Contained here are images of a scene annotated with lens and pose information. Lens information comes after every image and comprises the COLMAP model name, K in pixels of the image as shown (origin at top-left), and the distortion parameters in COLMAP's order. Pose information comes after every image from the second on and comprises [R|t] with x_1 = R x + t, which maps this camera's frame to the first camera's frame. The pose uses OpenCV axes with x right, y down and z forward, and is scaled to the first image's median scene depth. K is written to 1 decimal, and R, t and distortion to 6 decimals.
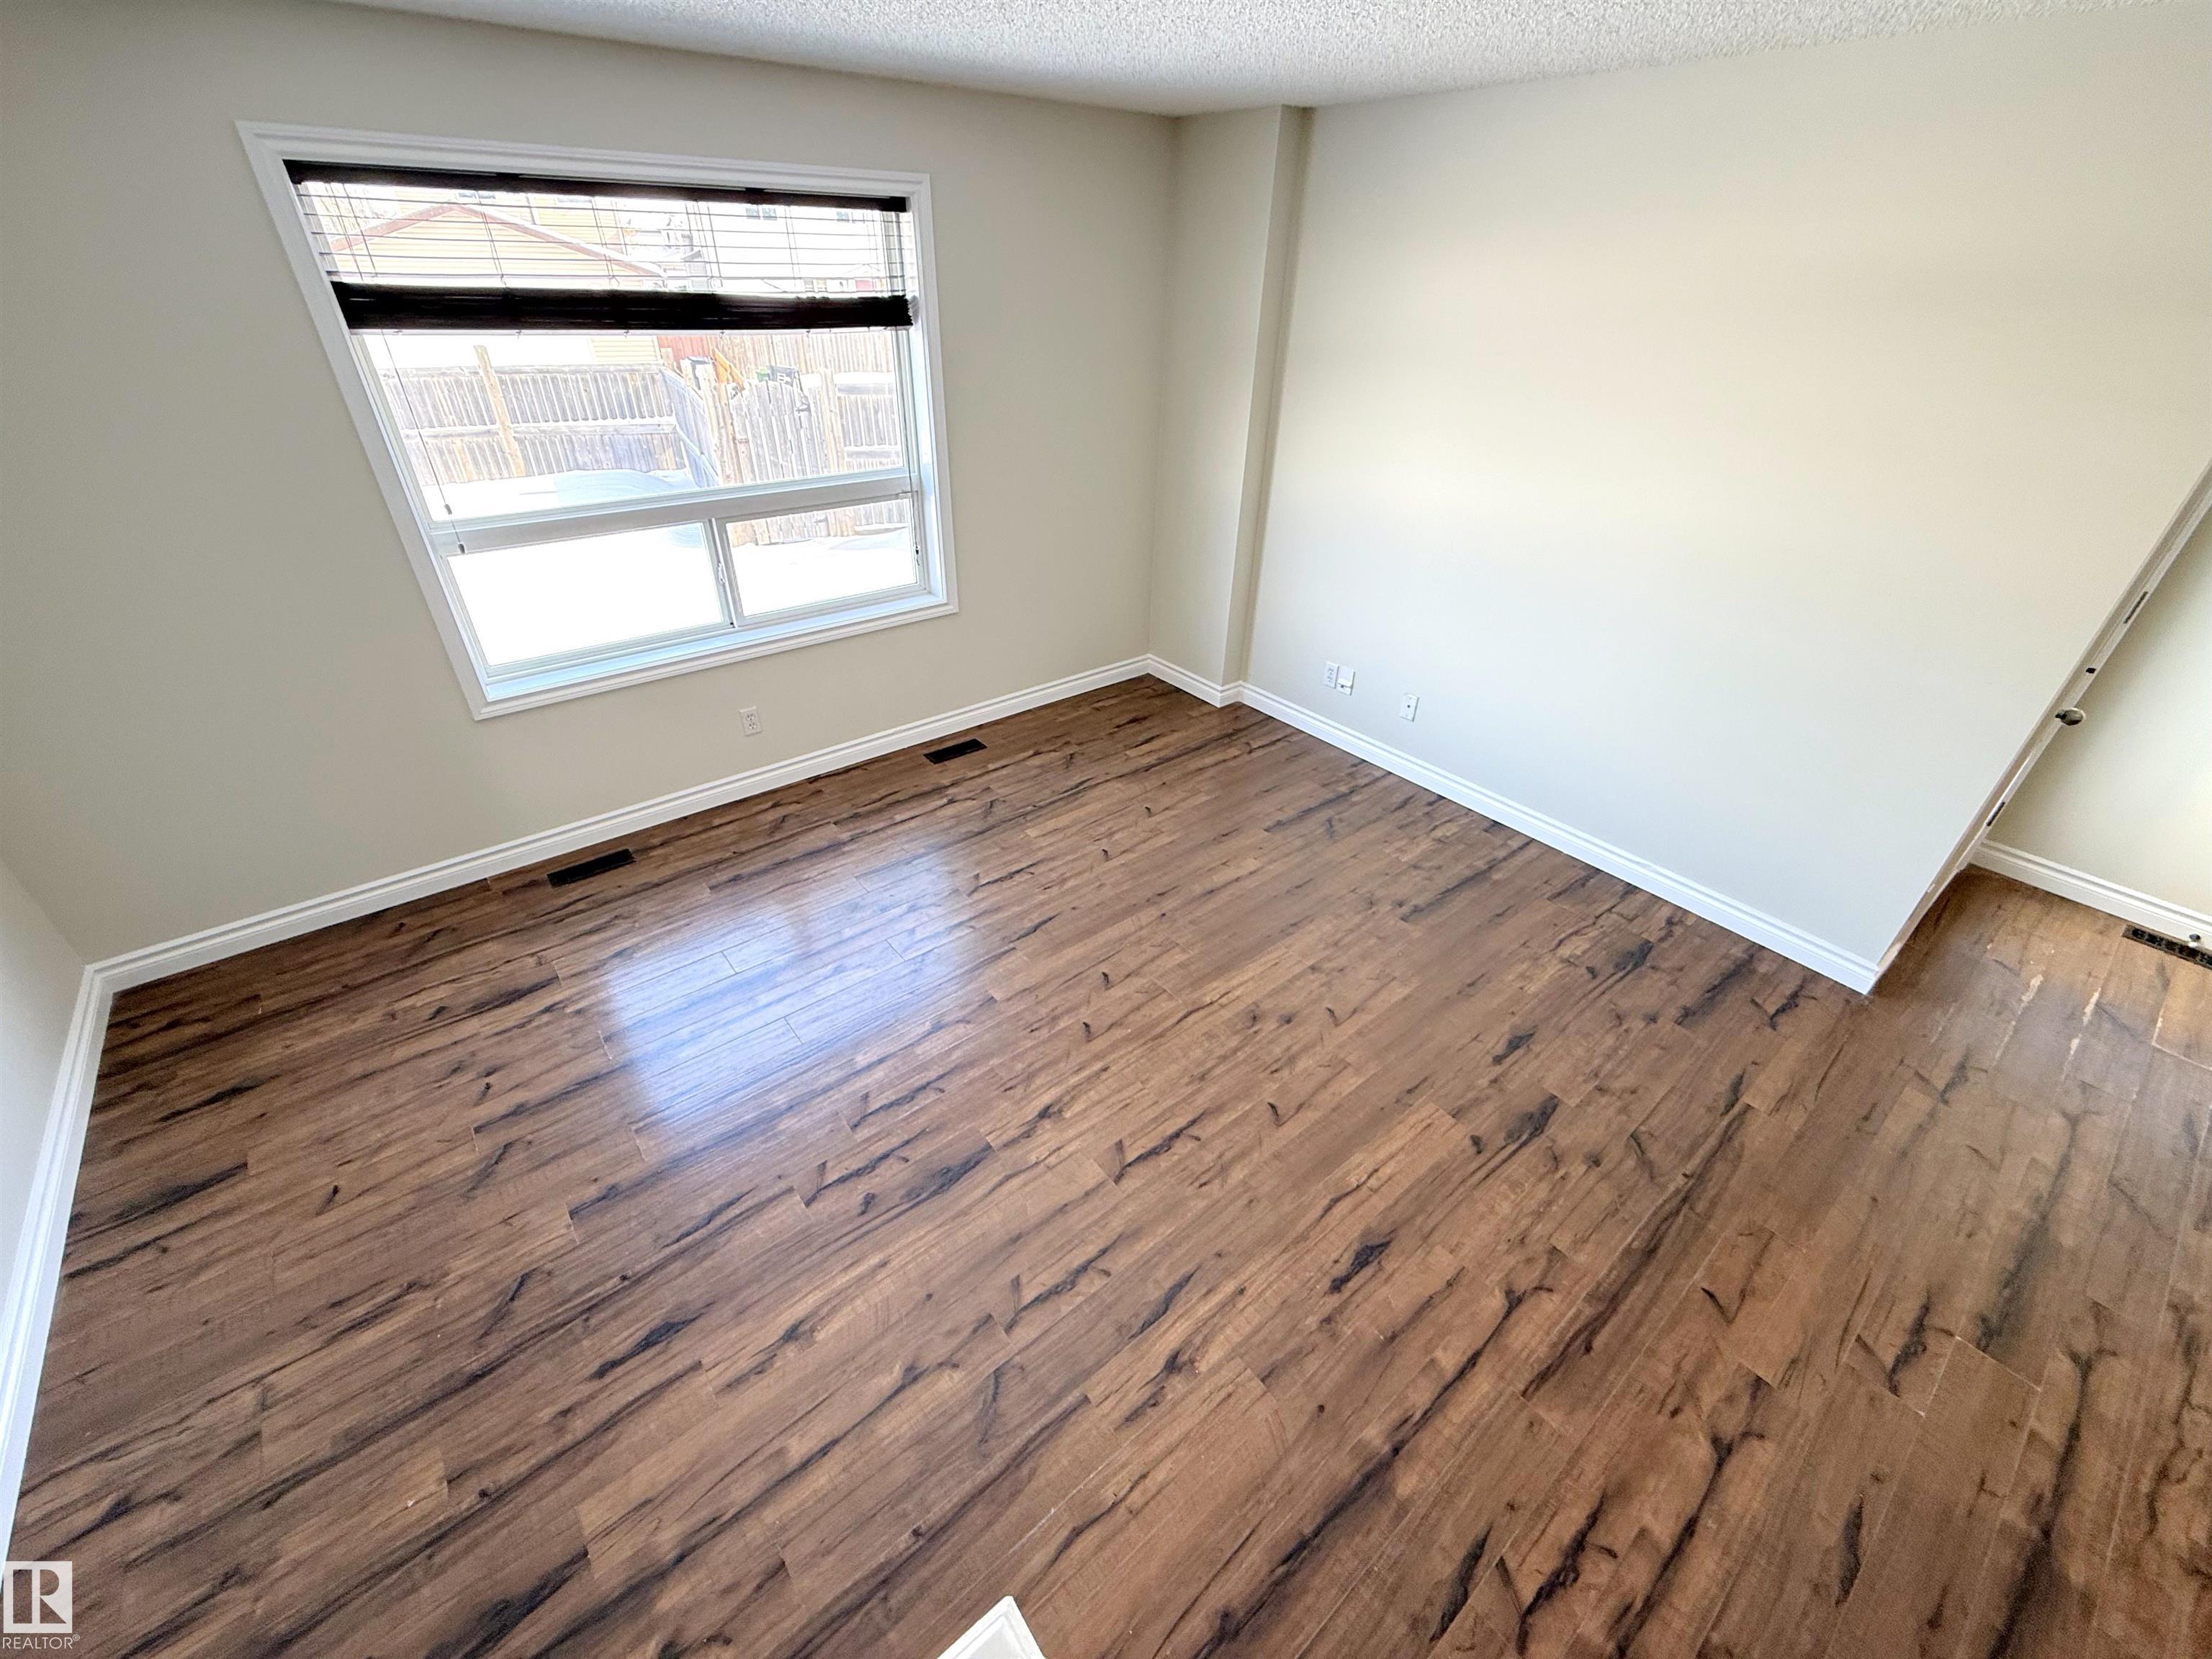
lens RADIAL K [[878.1, 0, 1096.6], [0, 878.1, 827.5], [0, 0, 1]] dist [0.001619, 0.000032]
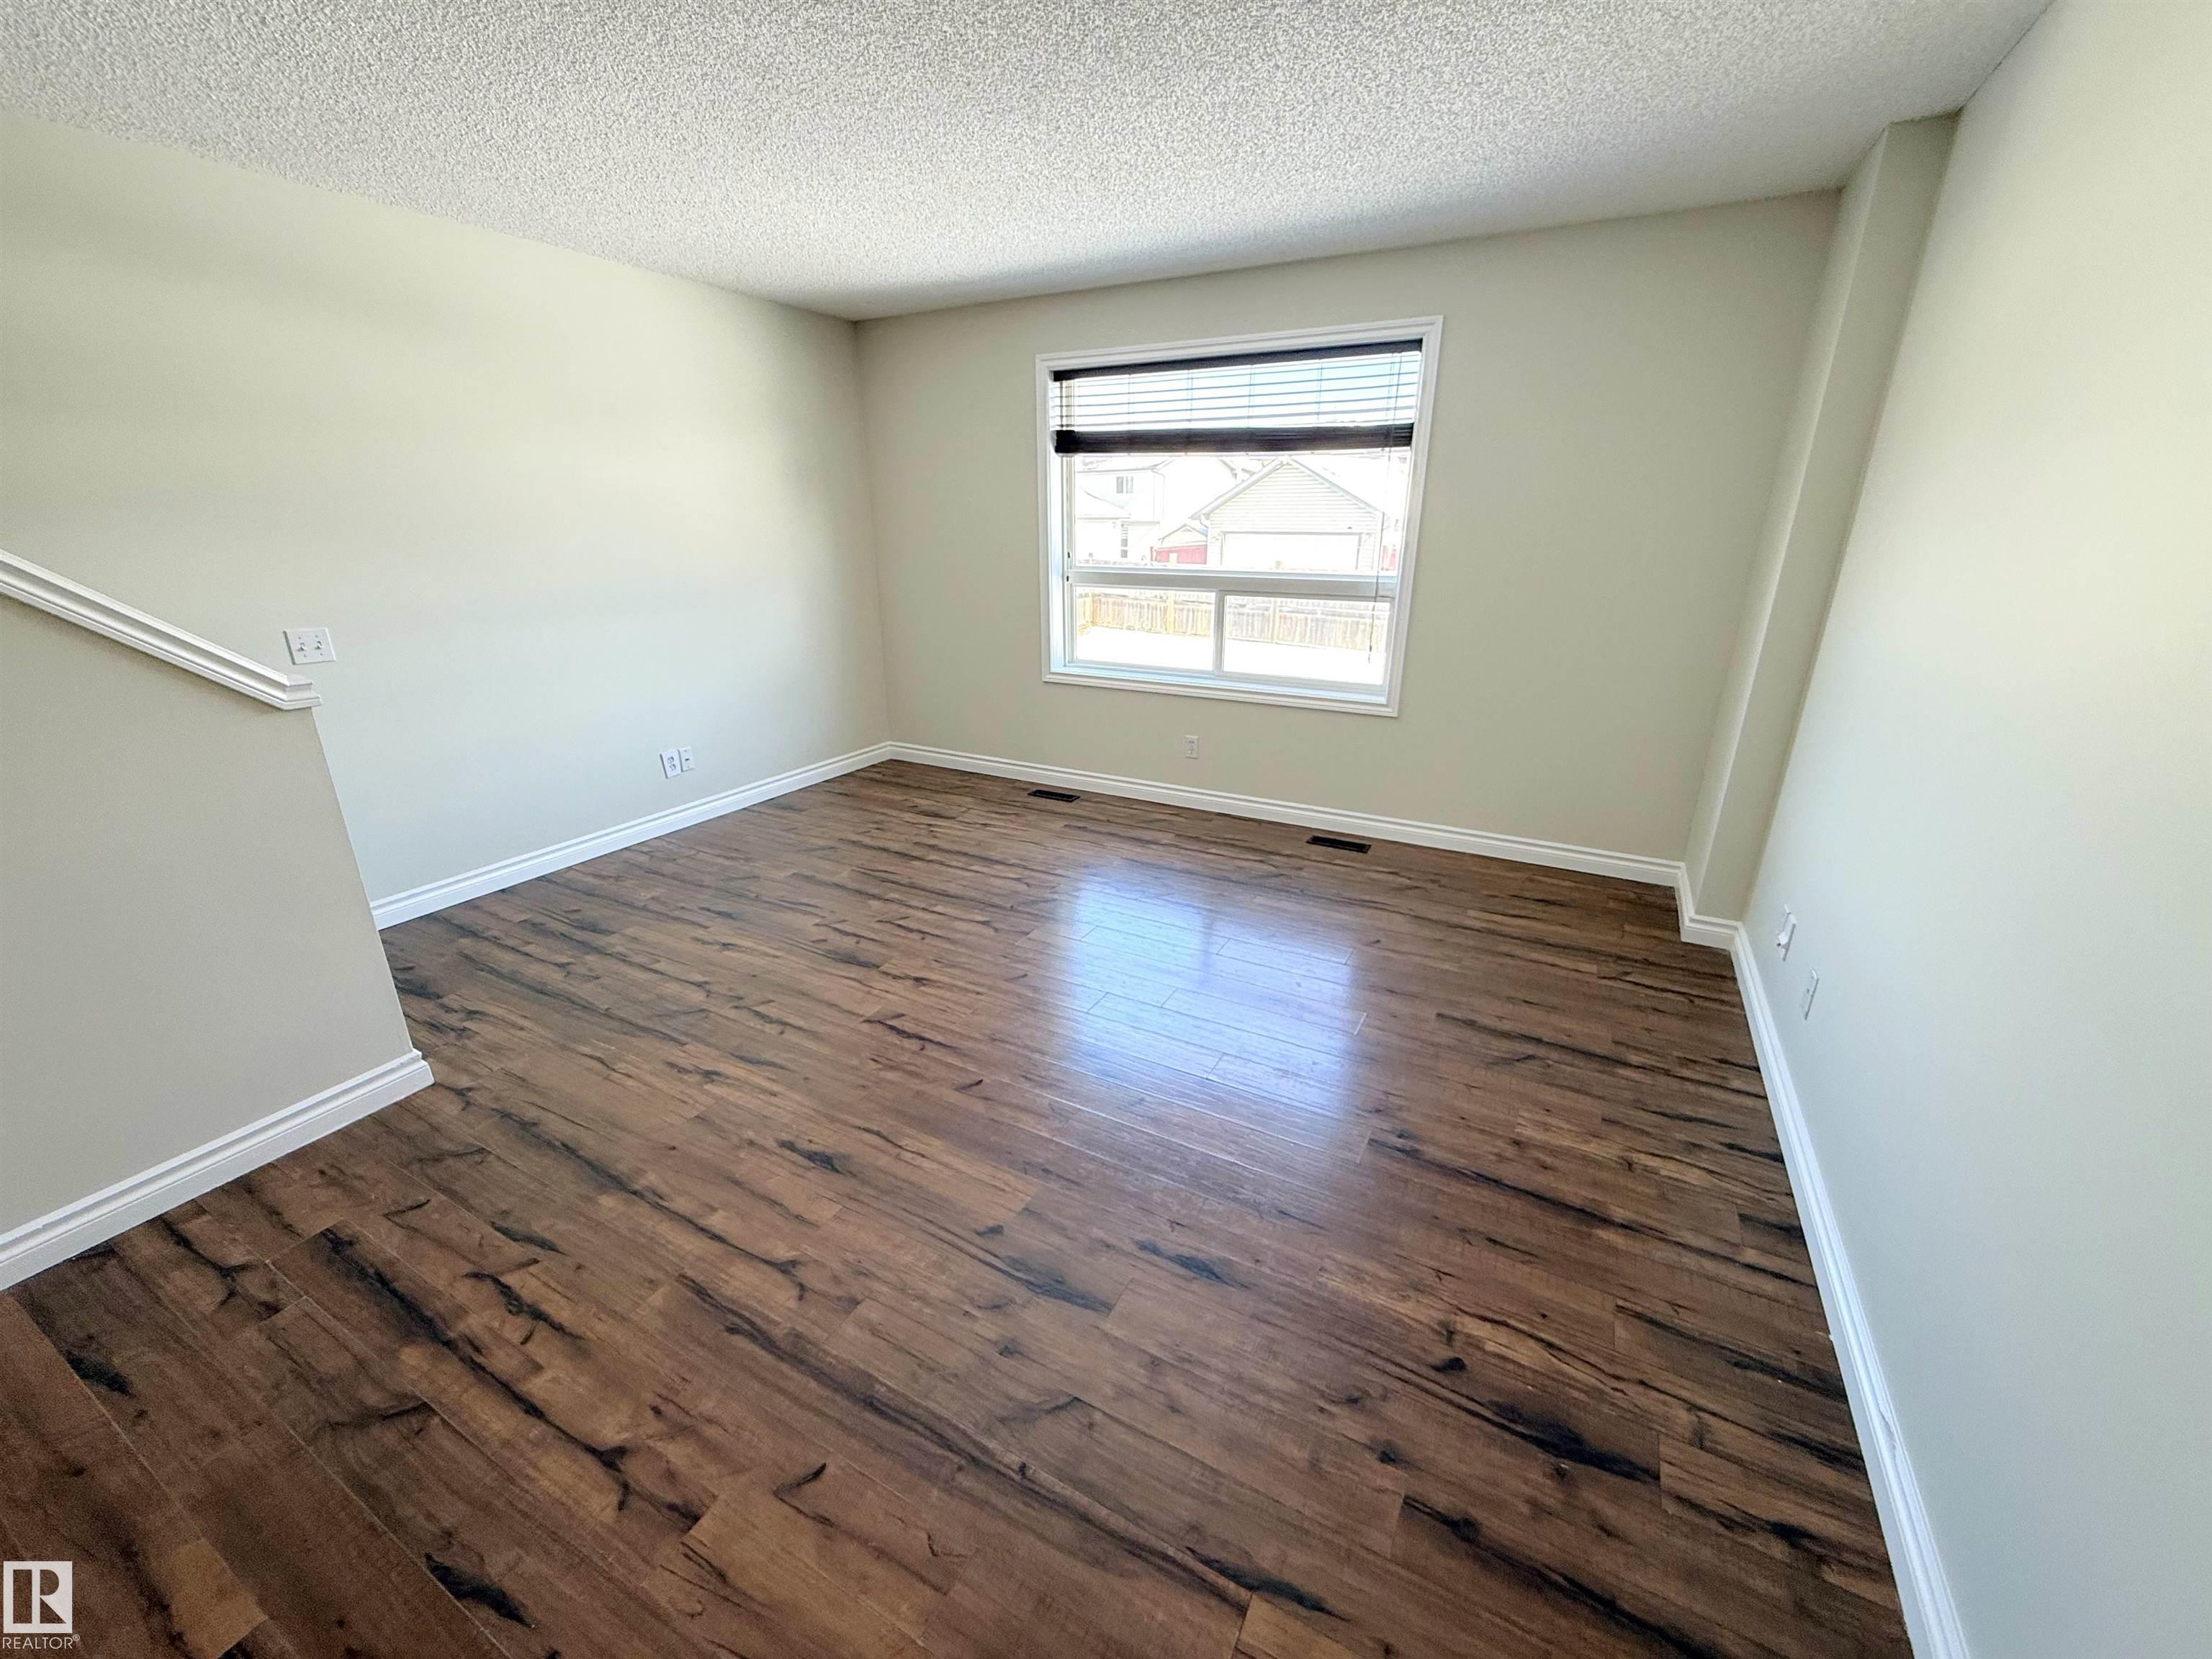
lens RADIAL K [[881.3, 0, 1106.0], [0, 881.3, 829.5], [0, 0, 1]] dist [-0.000288, -0.000212]
pose [[0.385596, 0.290944, -0.875596, 1.077427], [-0.493950, 0.866633, 0.070439, -0.072032], [0.779313, 0.405339, 0.477882, 0.540409]]
